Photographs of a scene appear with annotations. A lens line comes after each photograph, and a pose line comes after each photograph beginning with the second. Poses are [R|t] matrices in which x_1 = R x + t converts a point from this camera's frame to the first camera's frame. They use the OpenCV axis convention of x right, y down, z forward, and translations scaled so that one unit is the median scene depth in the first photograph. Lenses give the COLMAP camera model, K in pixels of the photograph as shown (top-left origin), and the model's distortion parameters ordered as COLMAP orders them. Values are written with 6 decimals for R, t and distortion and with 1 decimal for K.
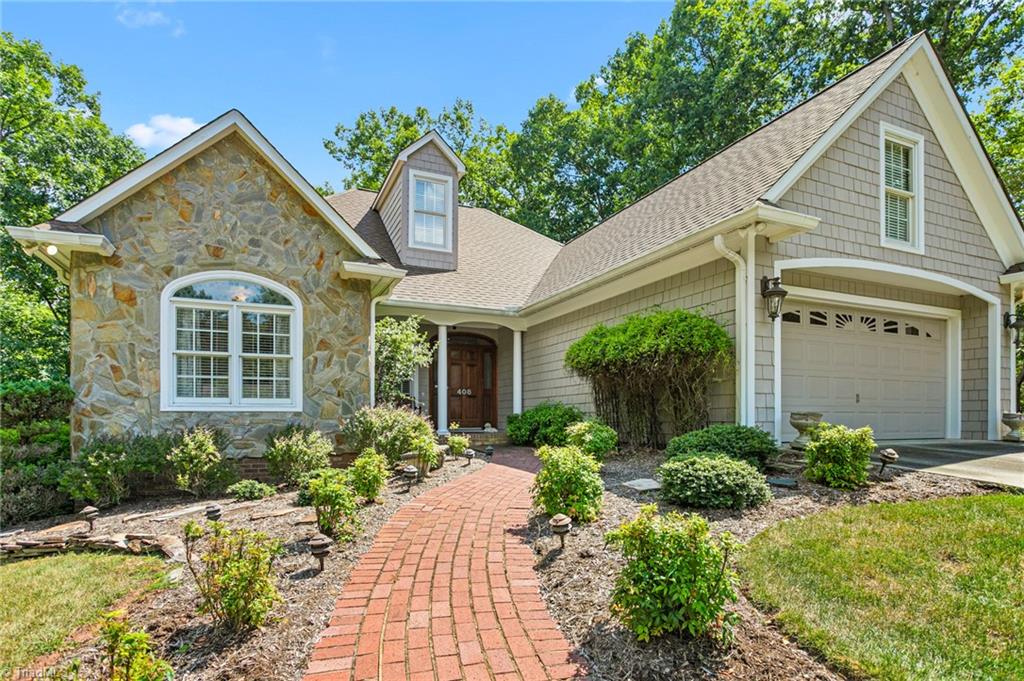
lens RADIAL K [[550.9, 0, 513.5], [0, 550.9, 340.9], [0, 0, 1]] dist [-0.000048, -0.000001]
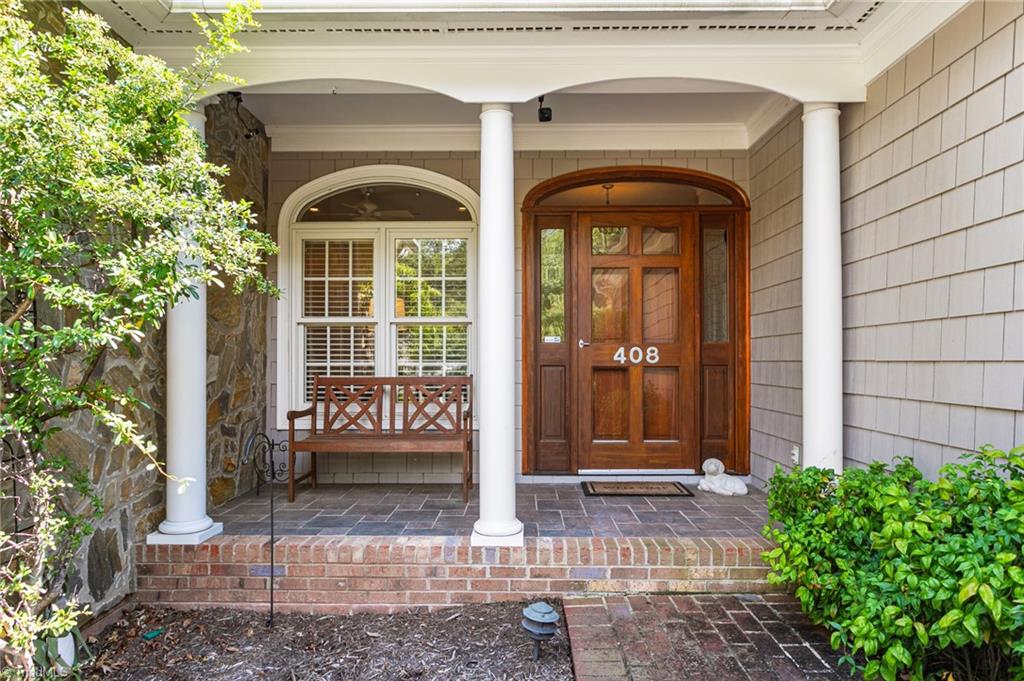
lens RADIAL K [[652.8, 0, 513.4], [0, 652.8, 344.8], [0, 0, 1]] dist [-0.002113, -0.000207]
pose [[0.906778, -0.004405, -0.421585, 0.004591], [0.053021, 0.993198, 0.103666, 0.044748], [0.418261, -0.116355, 0.900844, 0.640962]]
